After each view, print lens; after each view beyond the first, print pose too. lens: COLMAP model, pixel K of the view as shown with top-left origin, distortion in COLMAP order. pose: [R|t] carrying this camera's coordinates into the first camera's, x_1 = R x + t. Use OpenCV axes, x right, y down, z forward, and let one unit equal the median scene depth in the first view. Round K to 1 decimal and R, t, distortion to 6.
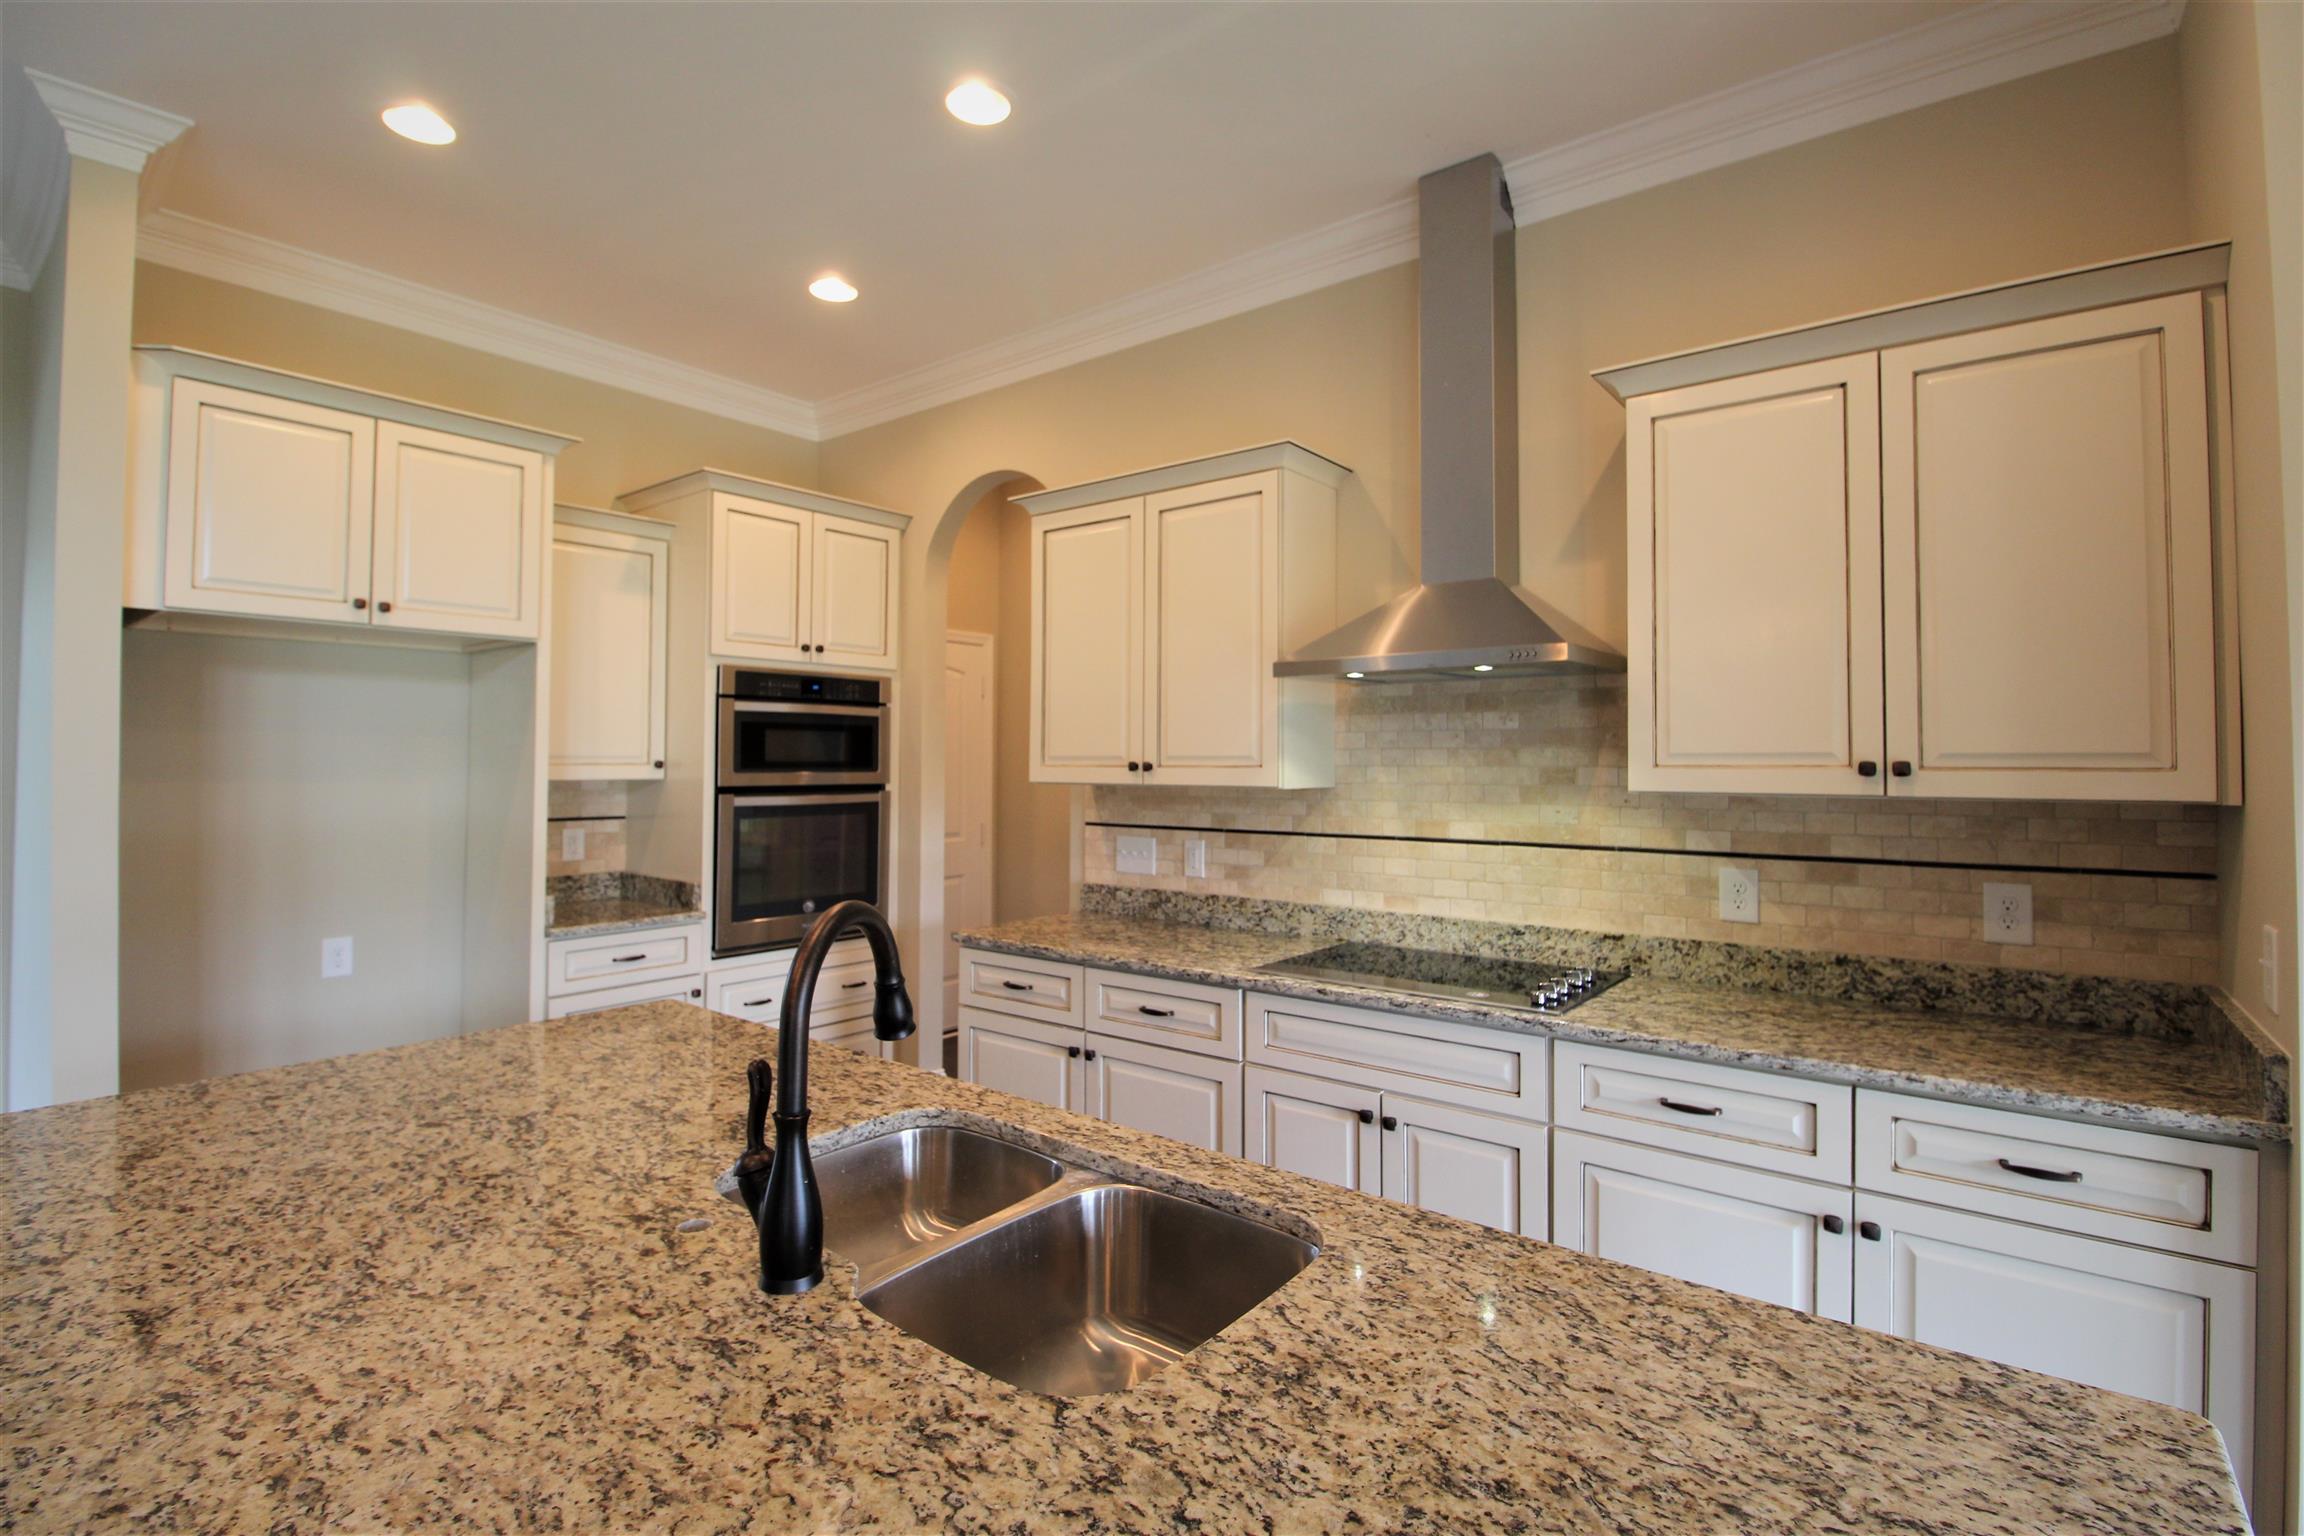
lens RADIAL K [[1070.9, 0, 1154.9], [0, 1070.9, 733.7], [0, 0, 1]] dist [-0.001336, -0.011902]
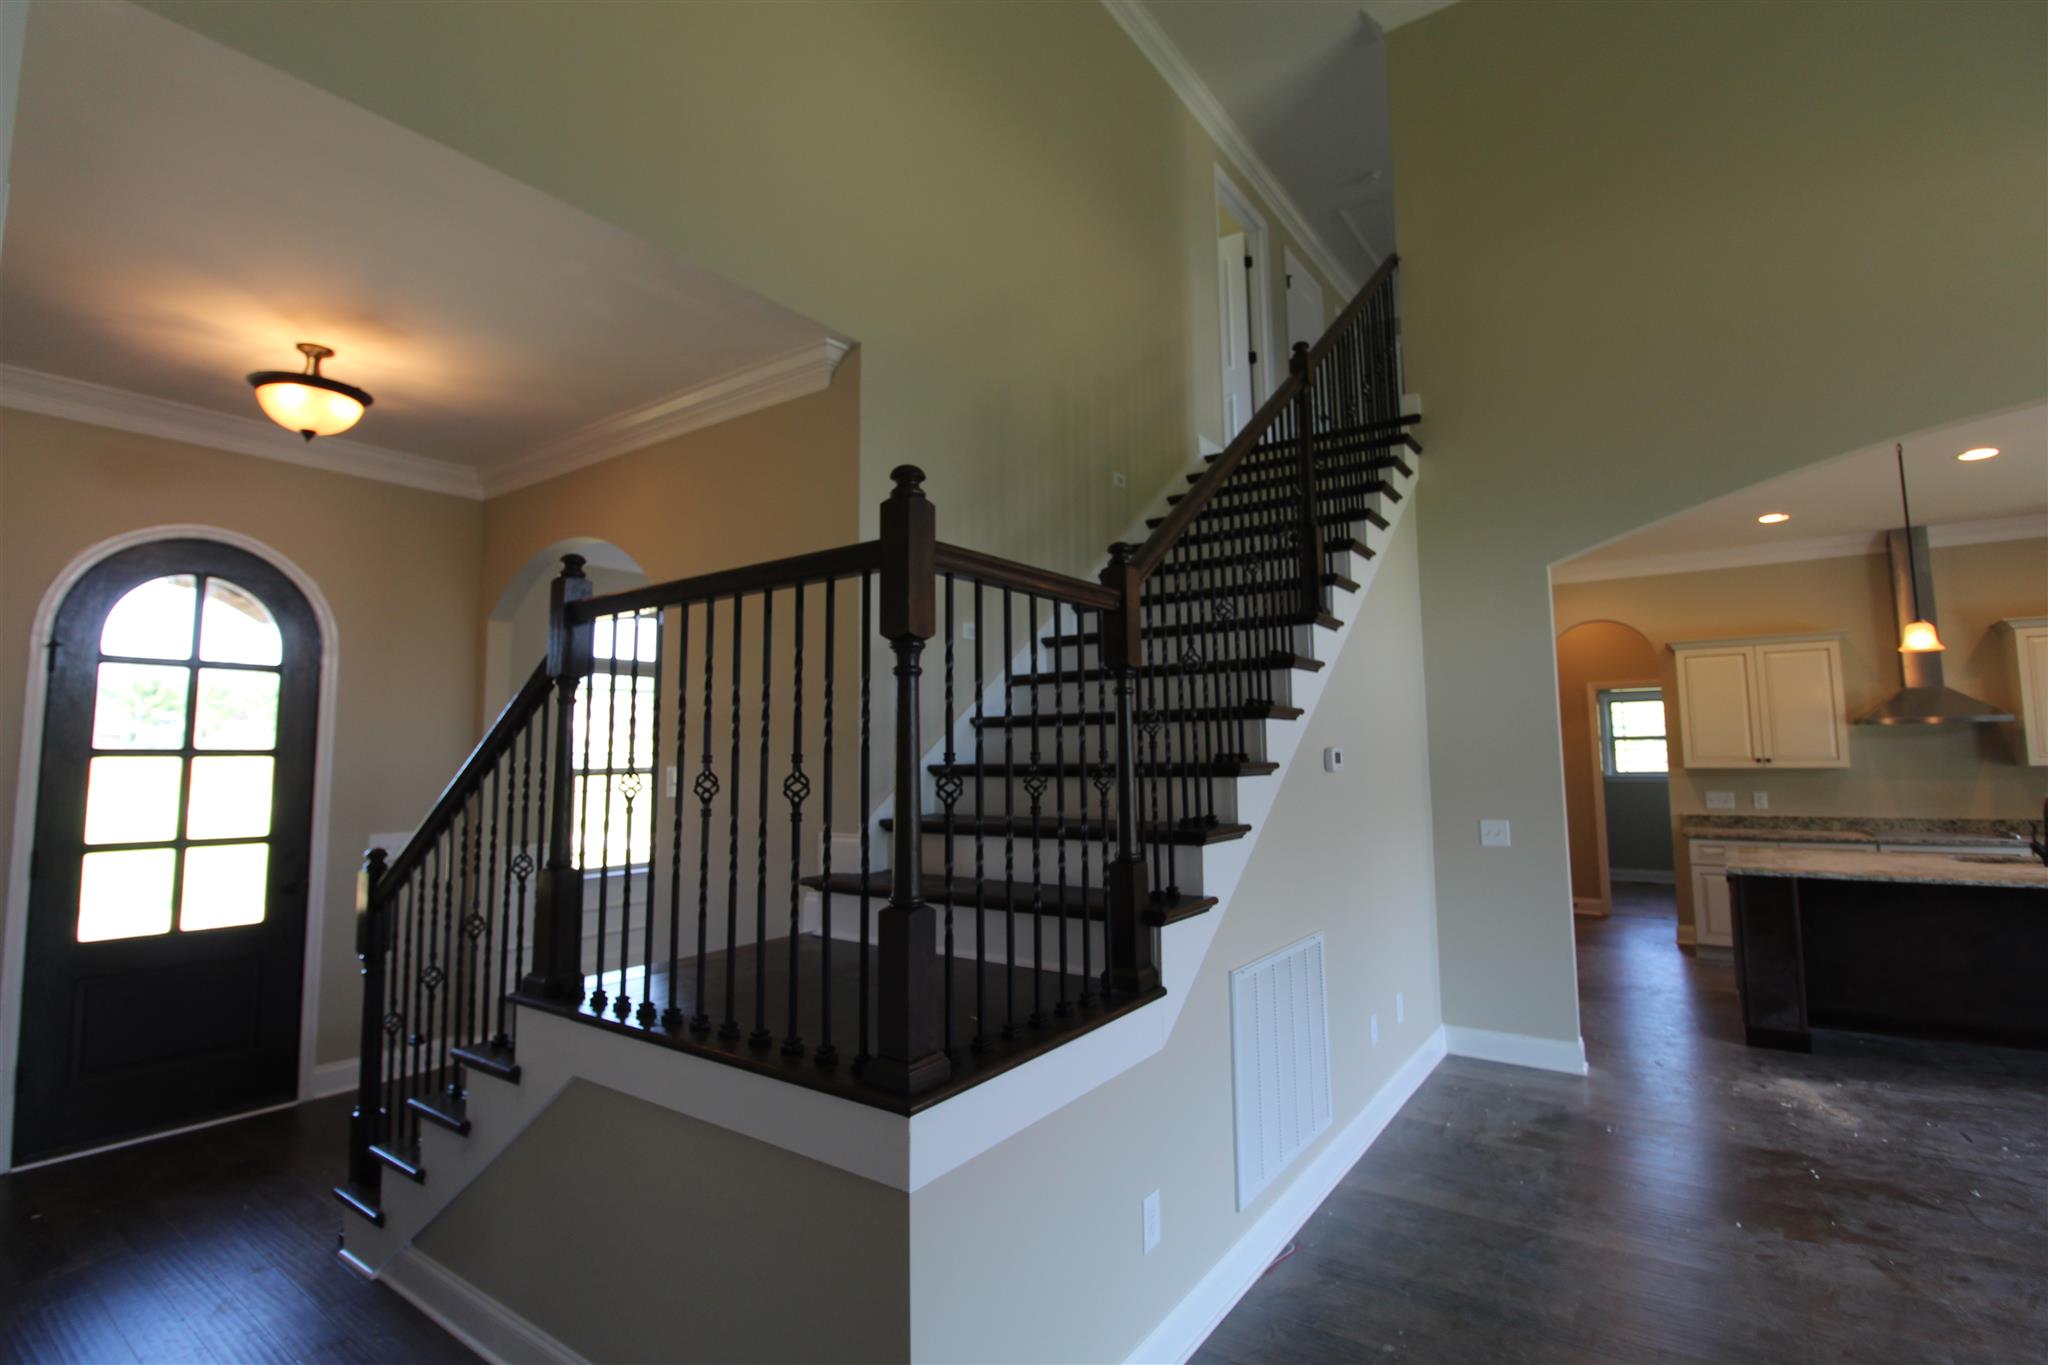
lens RADIAL K [[951.9, 0, 1026.6], [0, 951.9, 652.0], [0, 0, 1]] dist [-0.001336, -0.011902]
pose [[0.998633, -0.004055, 0.052106, -1.907818], [0.008267, 0.996690, -0.080880, -0.055985], [-0.051606, 0.081200, 0.995361, -1.114064]]
